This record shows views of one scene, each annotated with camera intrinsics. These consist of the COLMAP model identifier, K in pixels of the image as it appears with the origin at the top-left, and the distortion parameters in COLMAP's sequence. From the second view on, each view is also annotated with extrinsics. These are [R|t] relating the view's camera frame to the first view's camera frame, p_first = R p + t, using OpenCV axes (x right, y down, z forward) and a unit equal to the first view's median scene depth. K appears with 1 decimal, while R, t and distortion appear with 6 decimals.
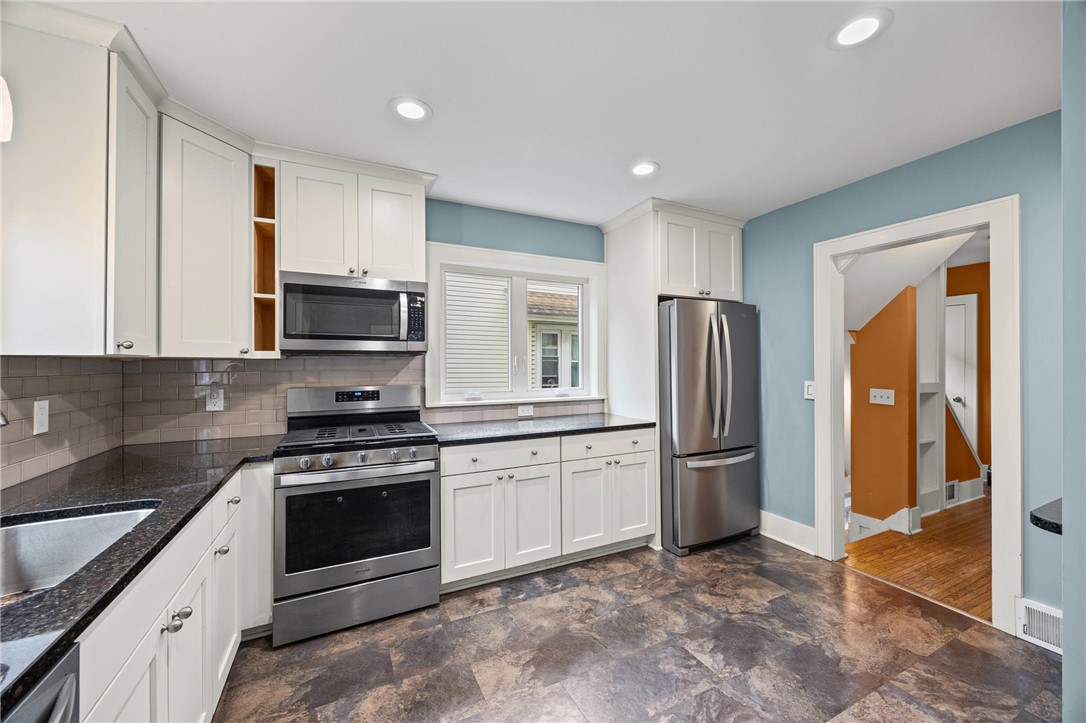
lens RADIAL K [[419.4, 0, 547.9], [0, 419.4, 360.5], [0, 0, 1]] dist [0.000166, 0.000326]
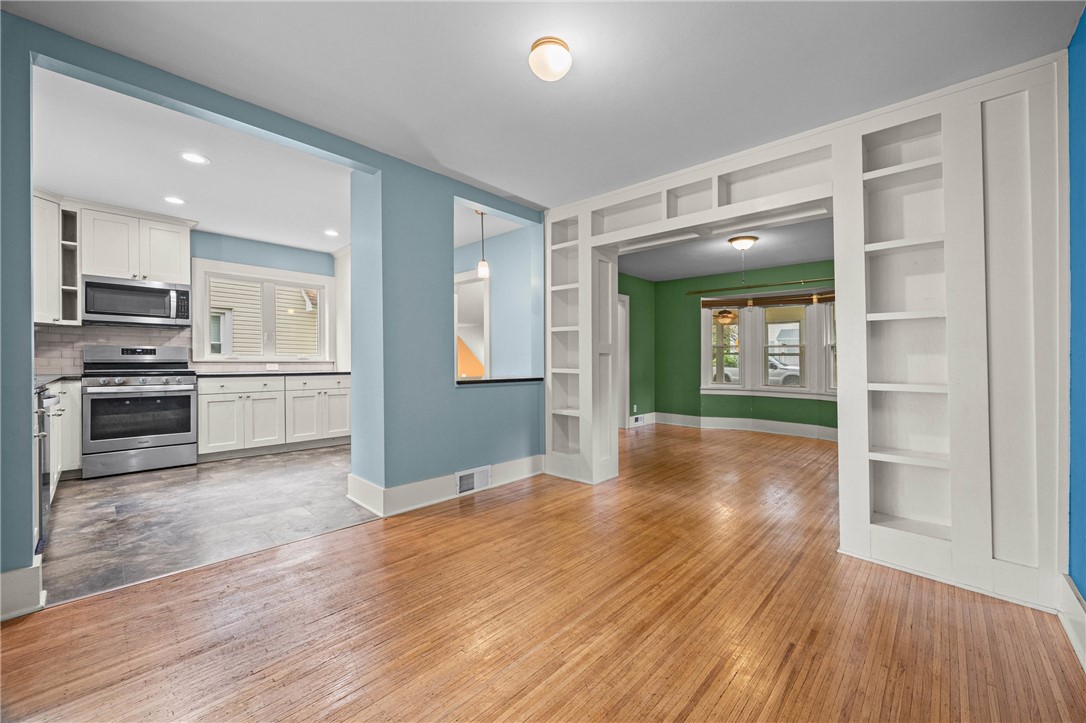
lens RADIAL K [[419.4, 0, 546.0], [0, 419.4, 362.0], [0, 0, 1]] dist [0.000166, 0.000326]
pose [[0.937237, 0.003380, 0.348677, 0.520128], [-0.006964, 0.999935, 0.009027, 0.112822], [-0.348624, -0.010888, 0.937200, -1.219623]]
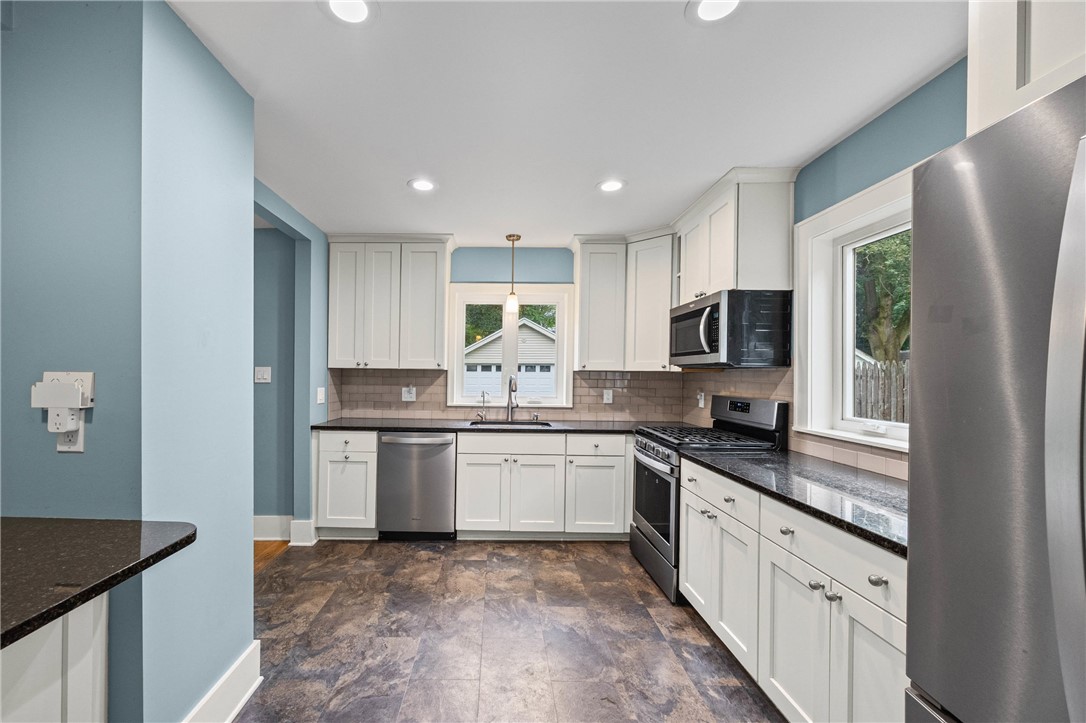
lens RADIAL K [[442.8, 0, 496.7], [0, 442.8, 370.8], [0, 0, 1]] dist [-0.000552, 0.000028]
pose [[-0.452267, -0.008994, -0.891837, 0.927235], [-0.004630, 0.999959, -0.007737, 0.008196], [0.891871, 0.000630, -0.452290, 1.100684]]
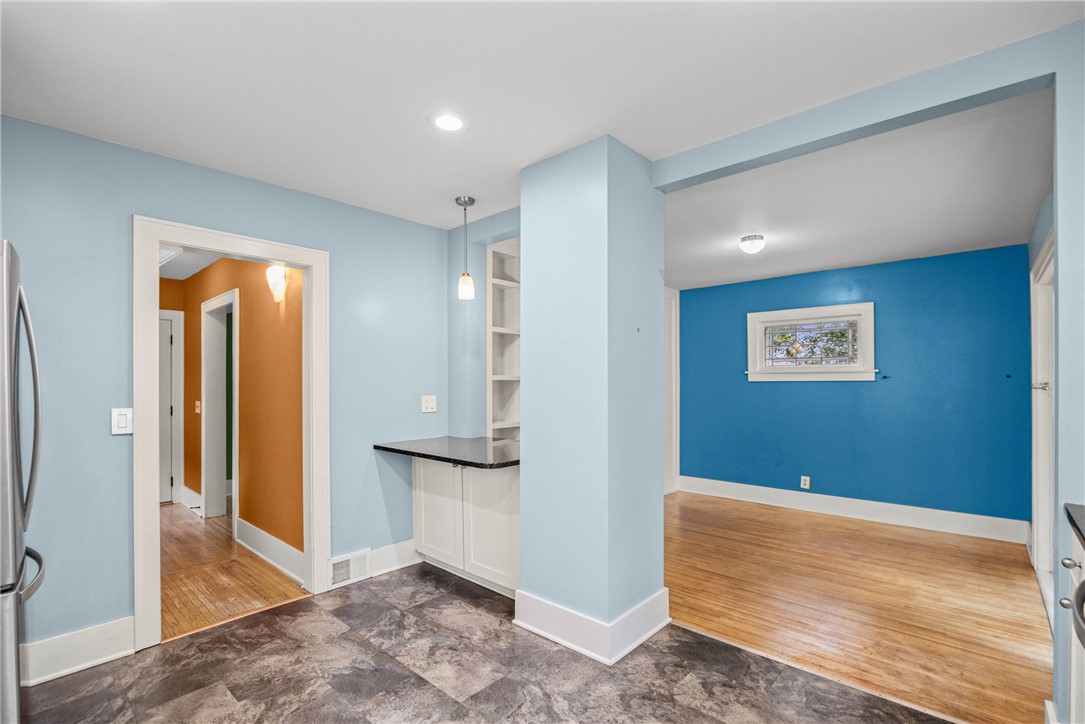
lens RADIAL K [[493.7, 0, 553.9], [0, 493.7, 381.4], [0, 0, 1]] dist [-0.013040, -0.000567]
pose [[-0.376023, 0.000181, 0.926610, -0.495659], [-0.000546, 1.000000, -0.000417, 0.006599], [-0.926610, -0.000662, -0.376023, 0.815044]]
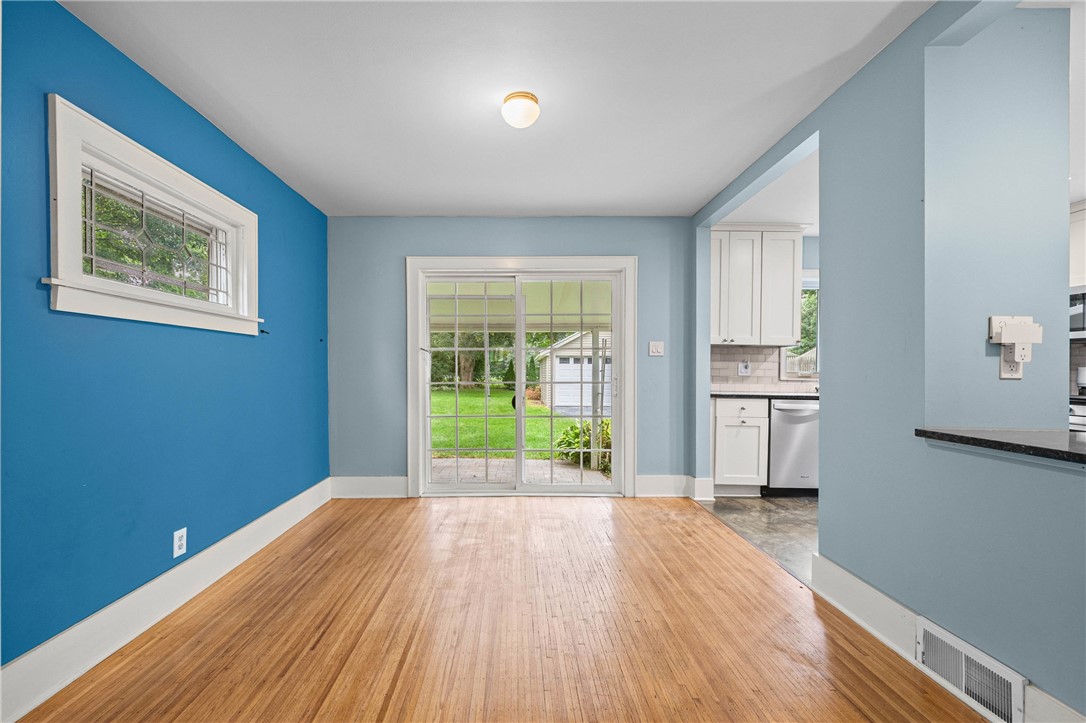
lens RADIAL K [[442.8, 0, 512.4], [0, 442.8, 372.5], [0, 0, 1]] dist [-0.000552, 0.000028]
pose [[-0.451255, 0.002366, -0.892392, 1.700842], [-0.002316, 0.999990, 0.003823, 0.098475], [0.892392, 0.003792, -0.451245, -0.042301]]
